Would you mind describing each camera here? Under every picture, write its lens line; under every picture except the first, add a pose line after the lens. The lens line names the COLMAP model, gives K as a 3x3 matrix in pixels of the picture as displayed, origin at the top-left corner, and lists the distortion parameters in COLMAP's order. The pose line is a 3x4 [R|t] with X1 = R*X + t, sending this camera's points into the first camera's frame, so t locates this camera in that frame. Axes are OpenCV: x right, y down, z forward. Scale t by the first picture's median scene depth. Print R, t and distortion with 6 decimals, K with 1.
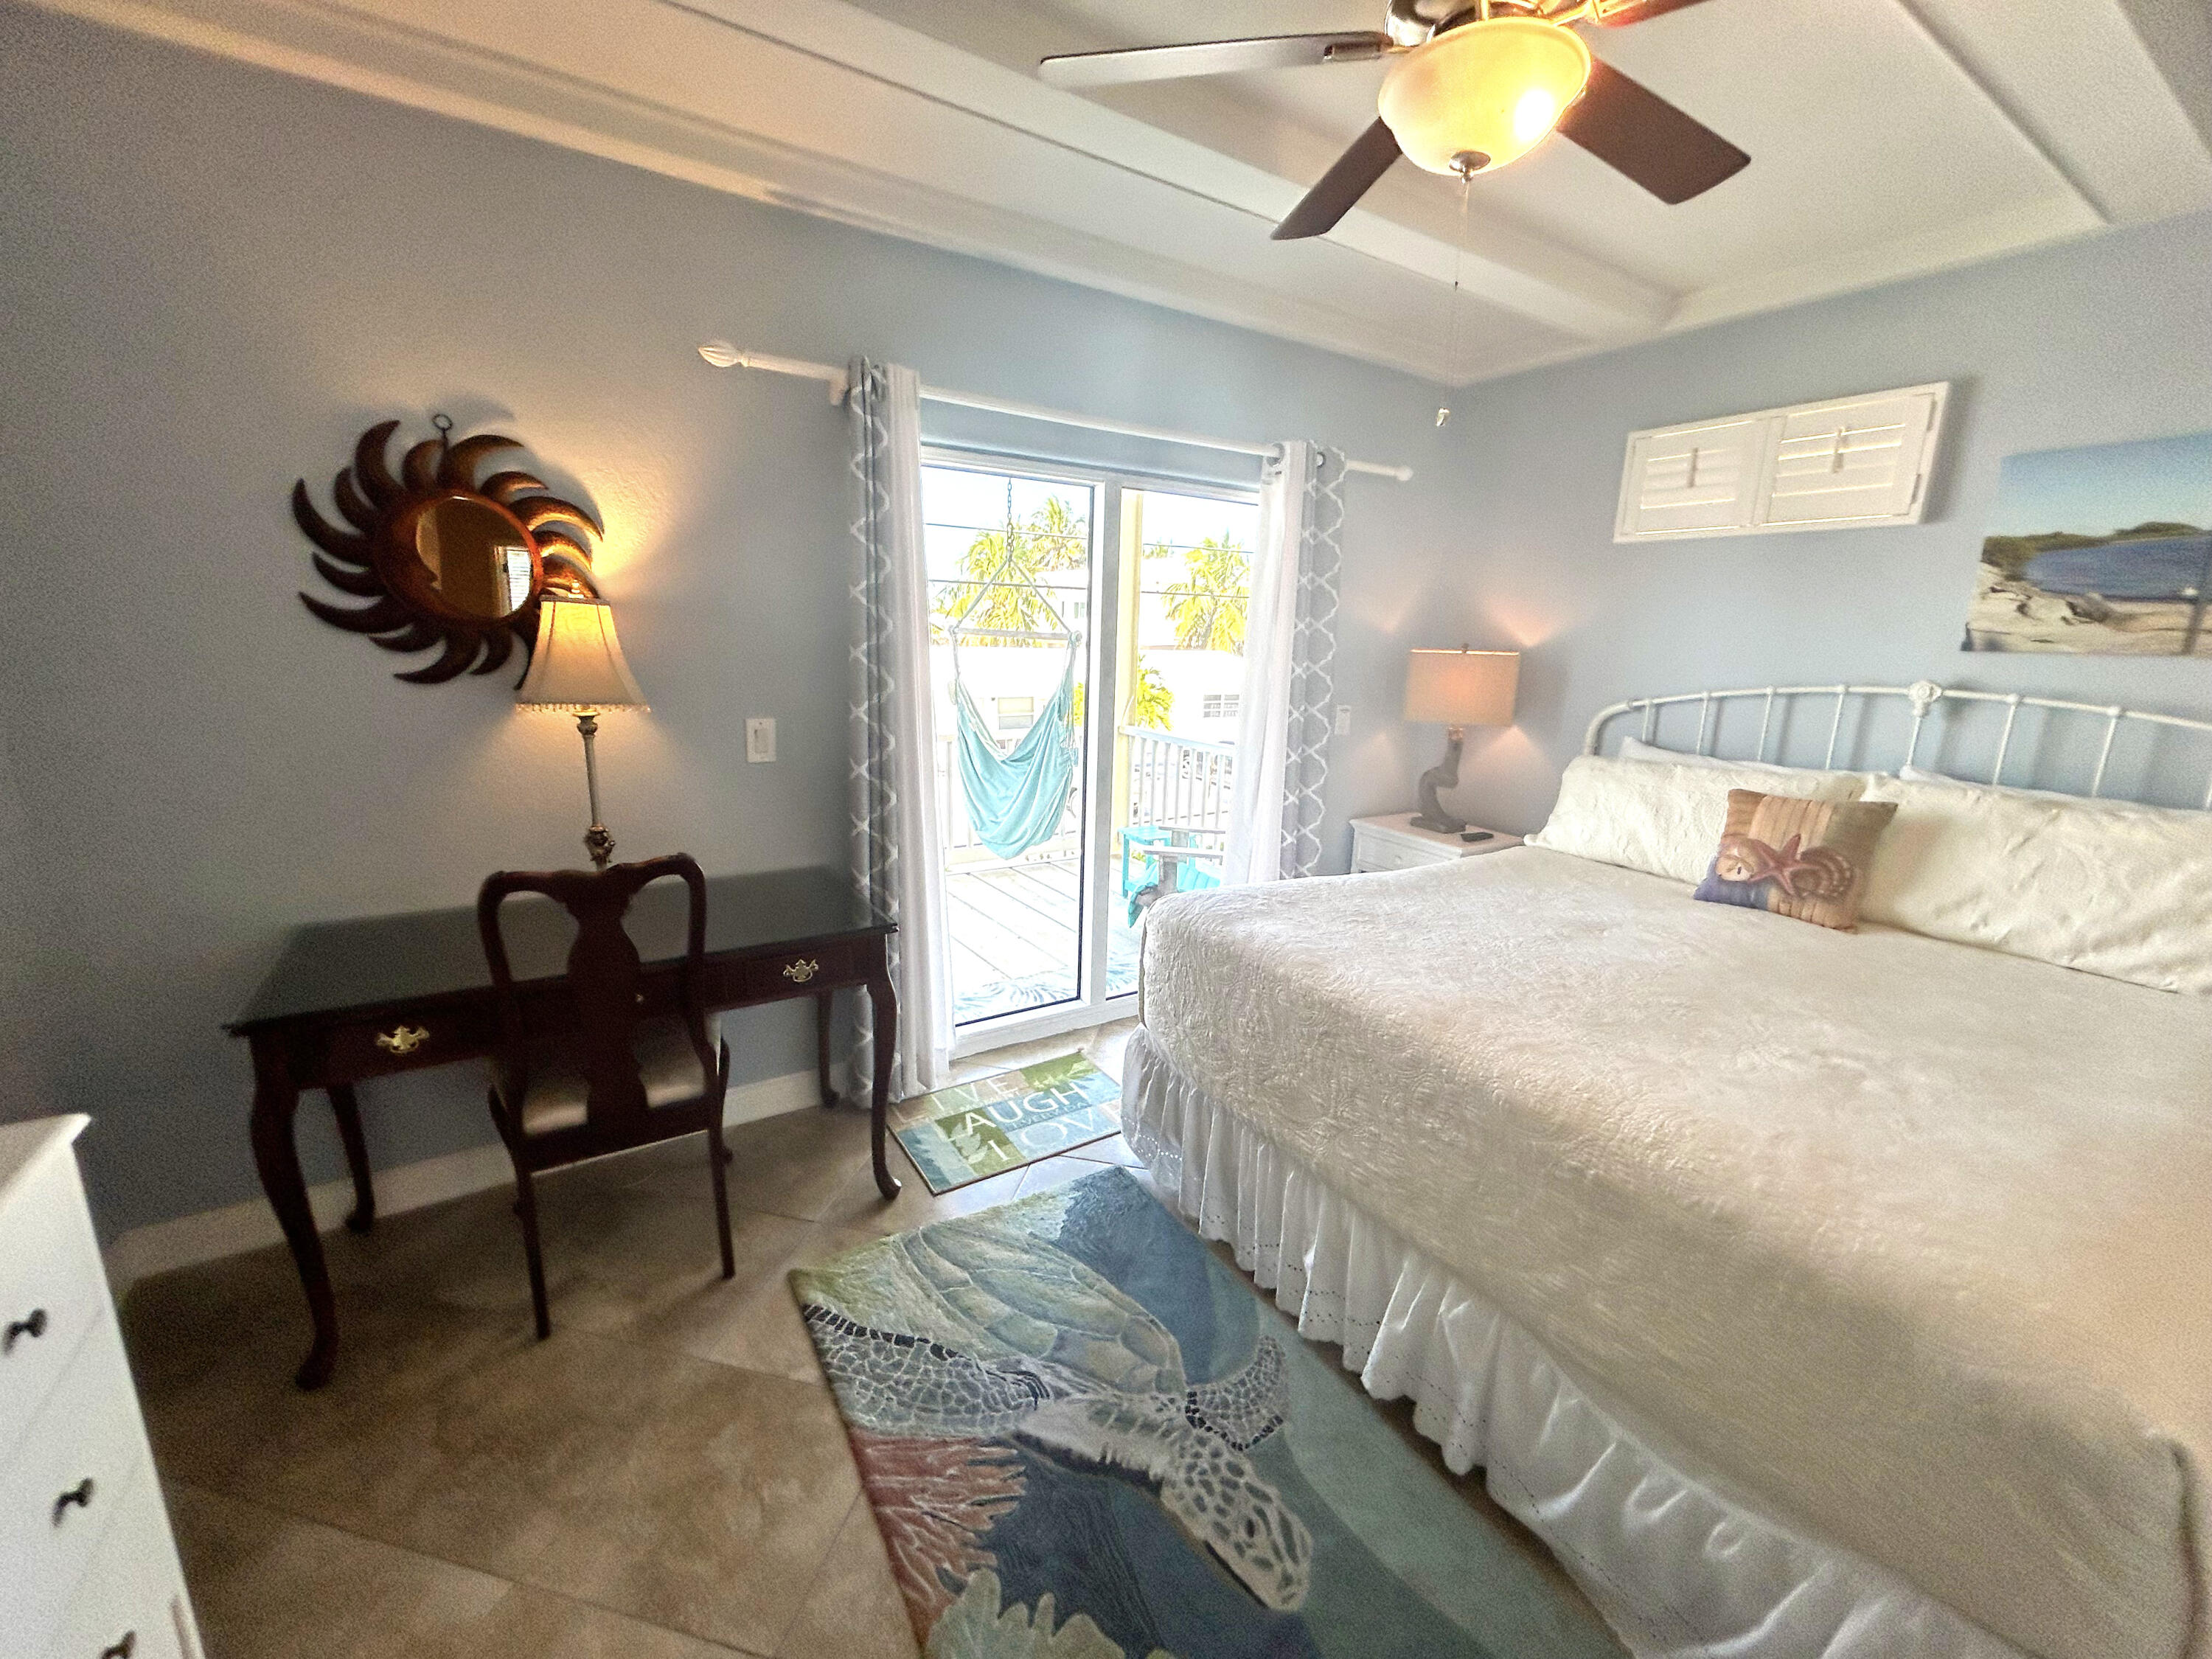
lens RADIAL K [[888.3, 0, 1105.0], [0, 888.3, 821.1], [0, 0, 1]] dist [-0.002857, -0.000031]
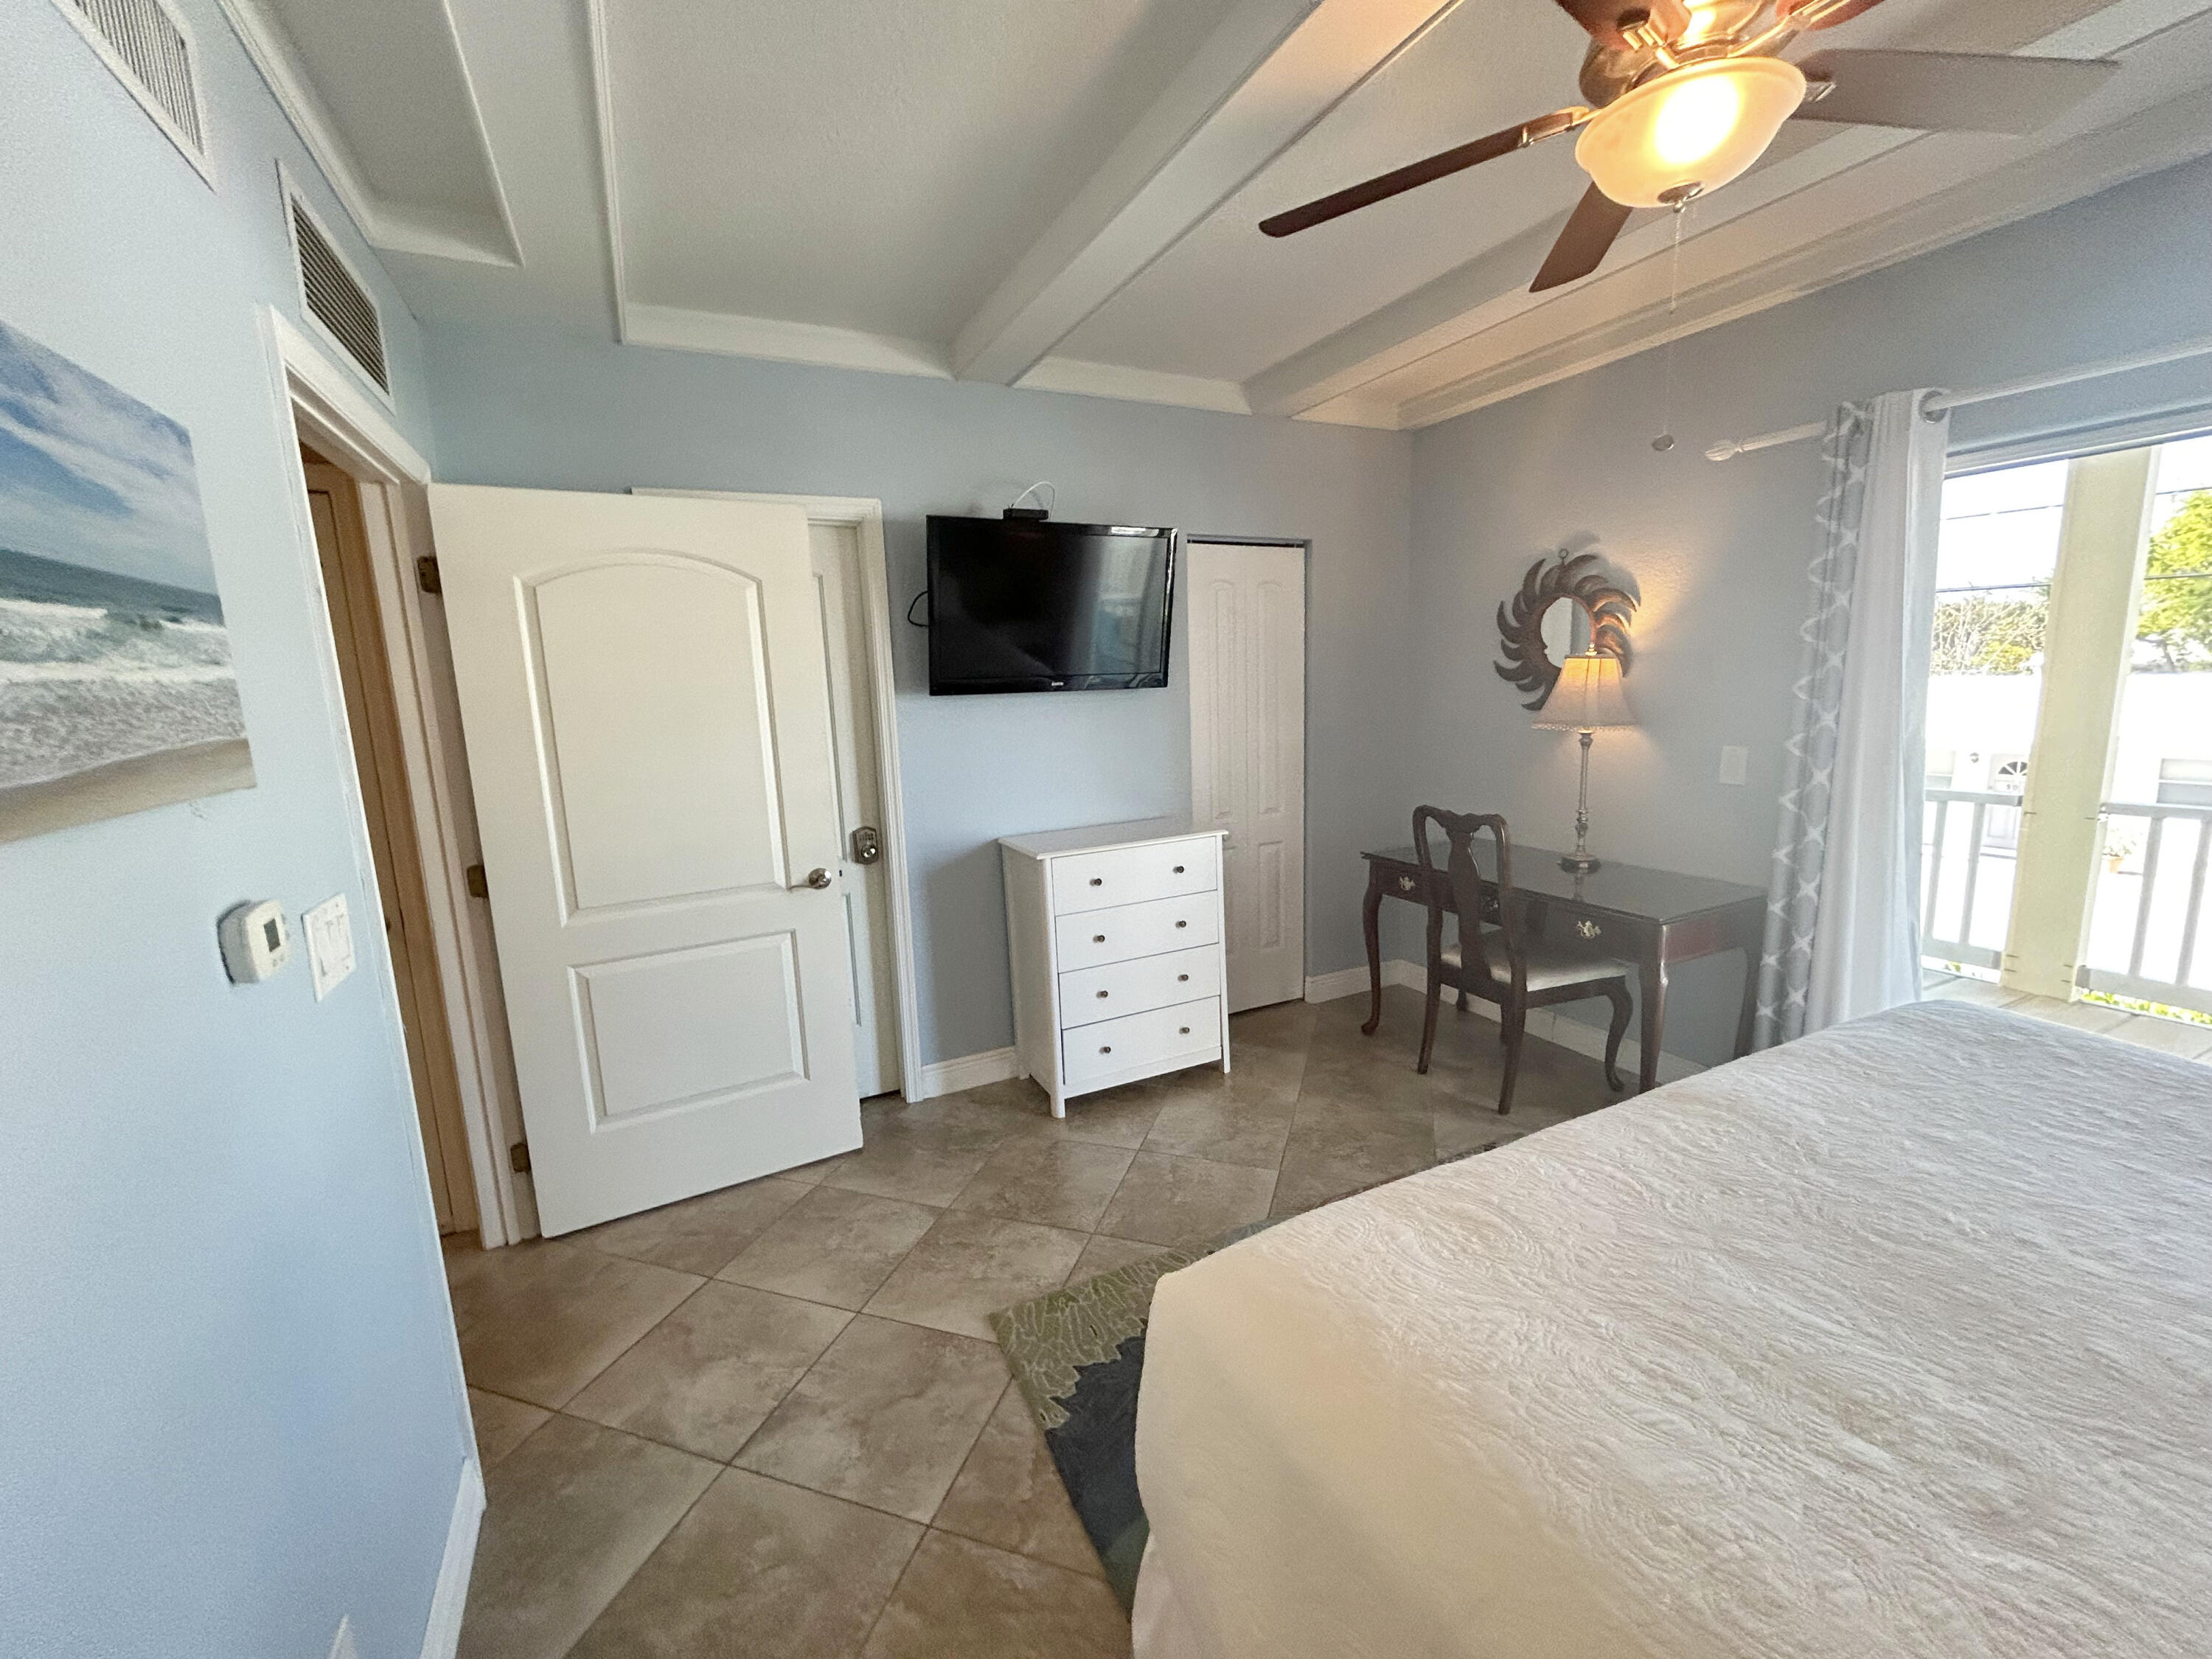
lens RADIAL K [[888.3, 0, 1105.1], [0, 888.3, 828.5], [0, 0, 1]] dist [-0.002857, -0.000031]
pose [[-0.102994, 0.136756, -0.985236, 0.878498], [-0.187027, 0.970174, 0.154217, -0.038804], [0.976941, 0.200149, -0.074345, 0.325821]]
